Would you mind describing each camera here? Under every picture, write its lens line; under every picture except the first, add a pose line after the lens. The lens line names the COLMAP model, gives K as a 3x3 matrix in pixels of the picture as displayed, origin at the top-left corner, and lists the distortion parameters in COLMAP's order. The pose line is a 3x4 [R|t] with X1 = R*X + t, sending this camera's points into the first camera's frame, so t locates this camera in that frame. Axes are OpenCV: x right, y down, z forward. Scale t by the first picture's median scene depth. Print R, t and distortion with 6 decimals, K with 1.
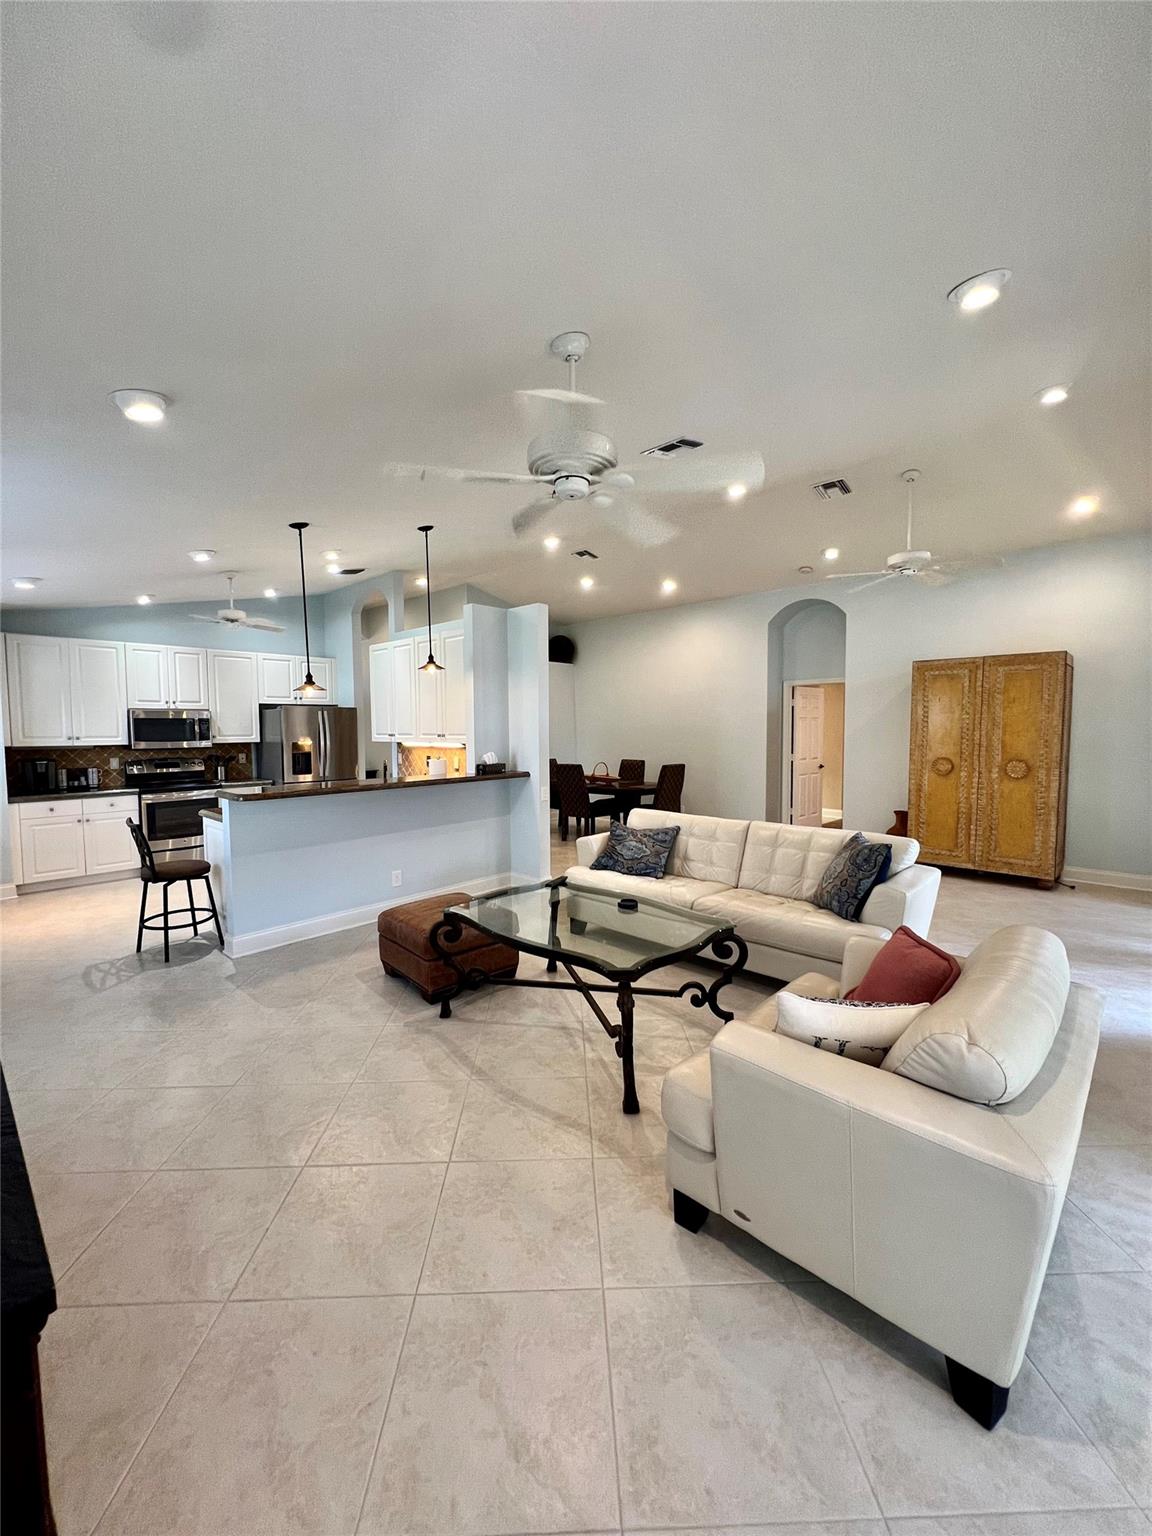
lens RADIAL K [[606.4, 0, 576.0], [0, 606.4, 768.0], [0, 0, 1]] dist [0.000061, 0.000018]
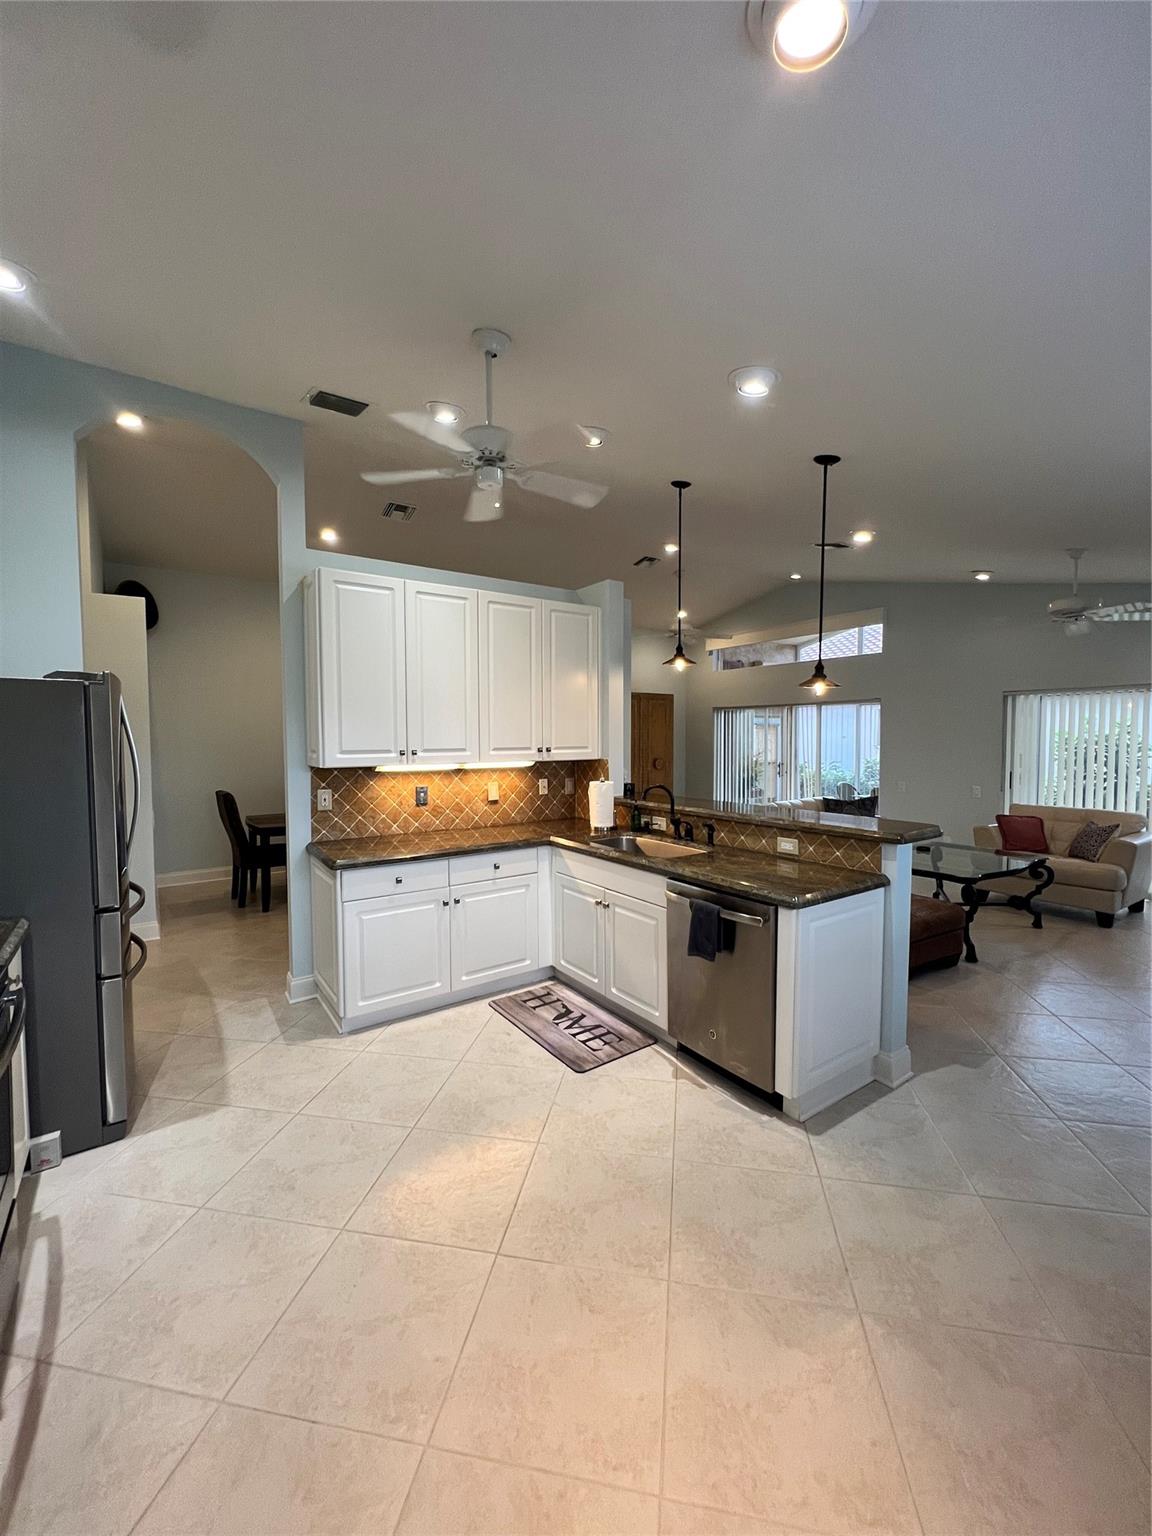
lens RADIAL K [[619.3, 0, 576.0], [0, 619.3, 768.0], [0, 0, 1]] dist [-0.031324, -0.000542]
pose [[0.195632, -0.035416, 0.980038, -0.787817], [0.059415, 0.997940, 0.024203, -0.043903], [-0.978876, 0.053494, 0.197333, 0.738088]]
